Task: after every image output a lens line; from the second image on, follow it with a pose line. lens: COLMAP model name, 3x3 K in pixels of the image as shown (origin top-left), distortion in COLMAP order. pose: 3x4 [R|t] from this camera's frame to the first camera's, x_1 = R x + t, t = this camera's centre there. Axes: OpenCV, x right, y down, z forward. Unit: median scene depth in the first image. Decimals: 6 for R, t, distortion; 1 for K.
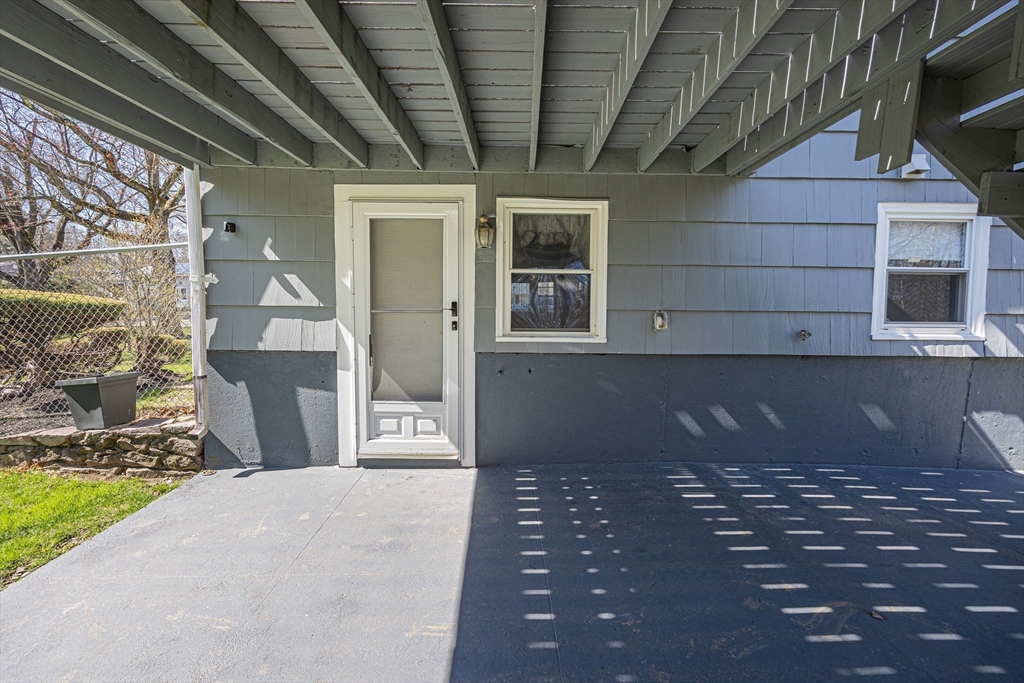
lens RADIAL K [[412.6, 0, 517.6], [0, 412.6, 345.9], [0, 0, 1]] dist [-0.001356, 0.000082]
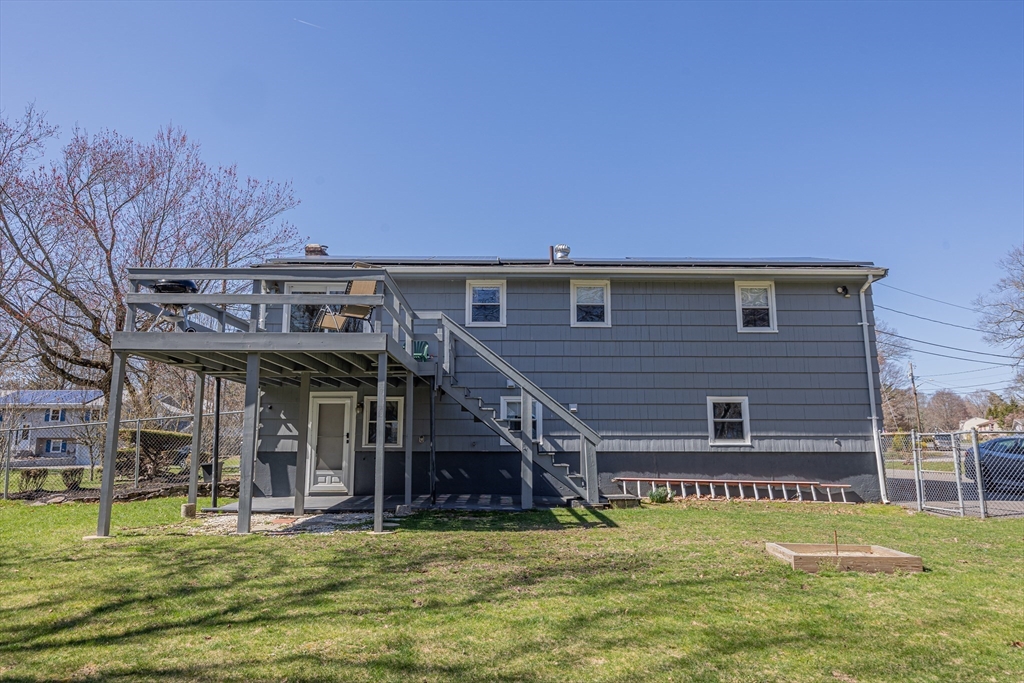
lens RADIAL K [[692.3, 0, 513.4], [0, 692.3, 340.8], [0, 0, 1]] dist [-0.005928, -0.003567]
pose [[0.999915, -0.007986, 0.010302, 0.901979], [0.010233, 0.970494, -0.240907, 0.417265], [-0.008074, 0.240992, 0.970494, -3.616162]]
